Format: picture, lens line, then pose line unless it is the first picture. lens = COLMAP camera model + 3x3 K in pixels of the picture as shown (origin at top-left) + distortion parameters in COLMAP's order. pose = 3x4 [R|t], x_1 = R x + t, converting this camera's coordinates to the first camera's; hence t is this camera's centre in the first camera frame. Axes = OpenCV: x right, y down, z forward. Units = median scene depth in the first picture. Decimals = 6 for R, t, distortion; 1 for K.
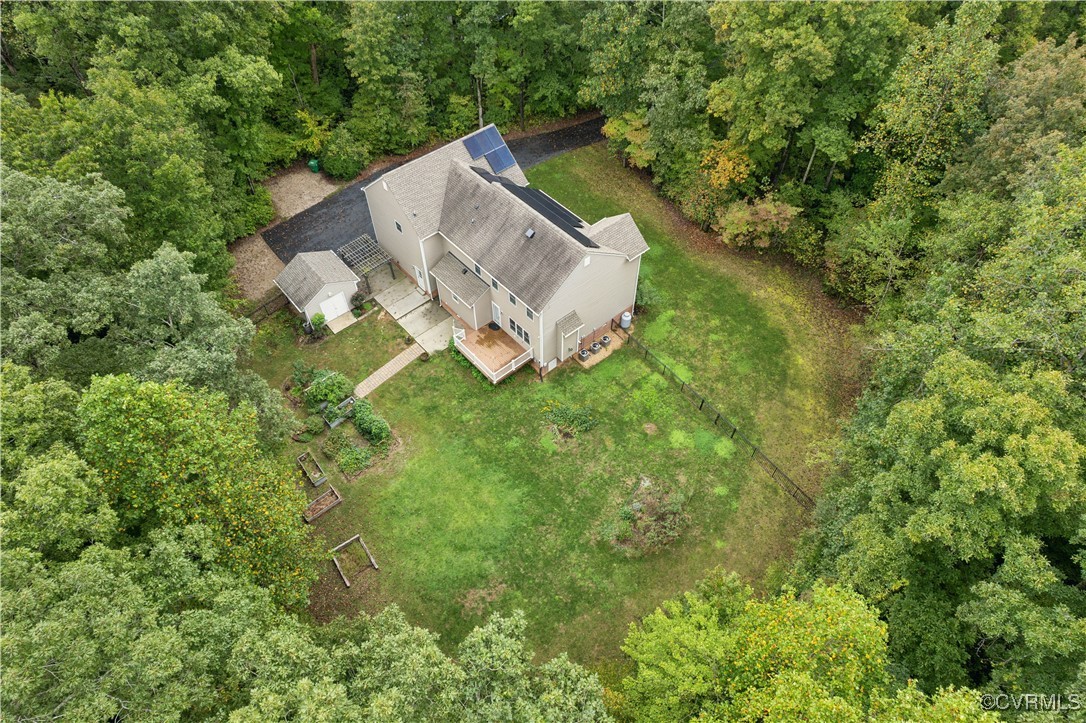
lens RADIAL K [[699.5, 0, 543.0], [0, 699.5, 361.5], [0, 0, 1]] dist [-0.001315, -0.000079]
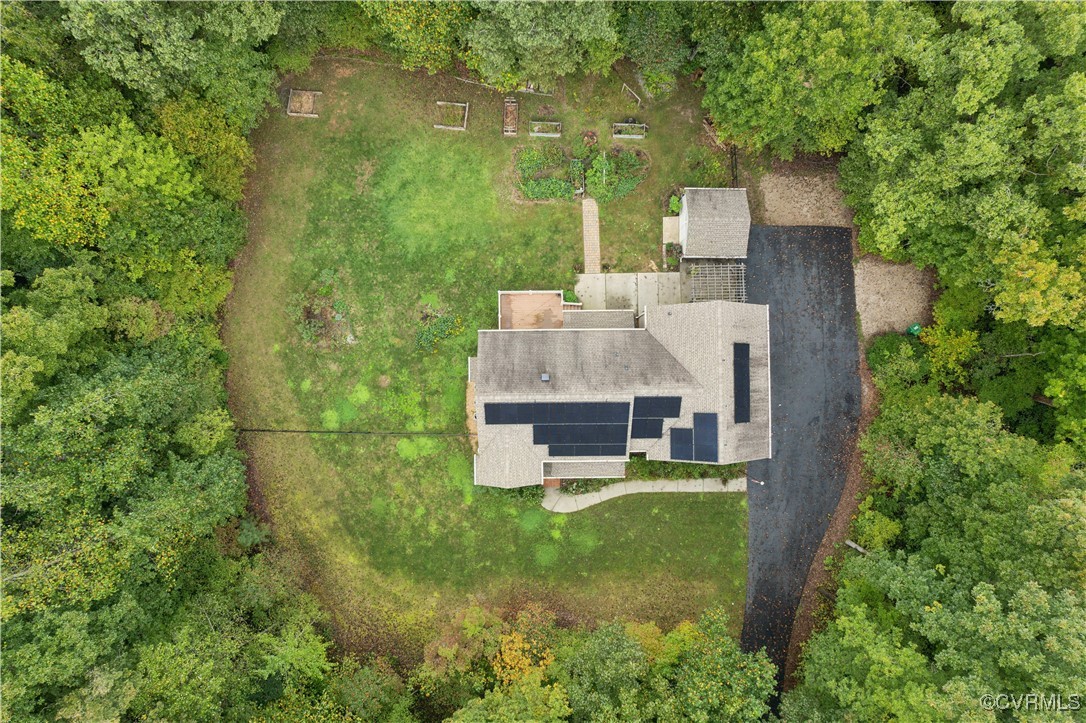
lens RADIAL K [[699.5, 0, 543.0], [0, 699.5, 361.5], [0, 0, 1]] dist [-0.001315, -0.000079]
pose [[-0.648501, 0.761131, -0.011210, -0.019058], [-0.584354, -0.488337, 0.648119, -0.704396], [0.487829, 0.426856, 0.761456, 0.249005]]
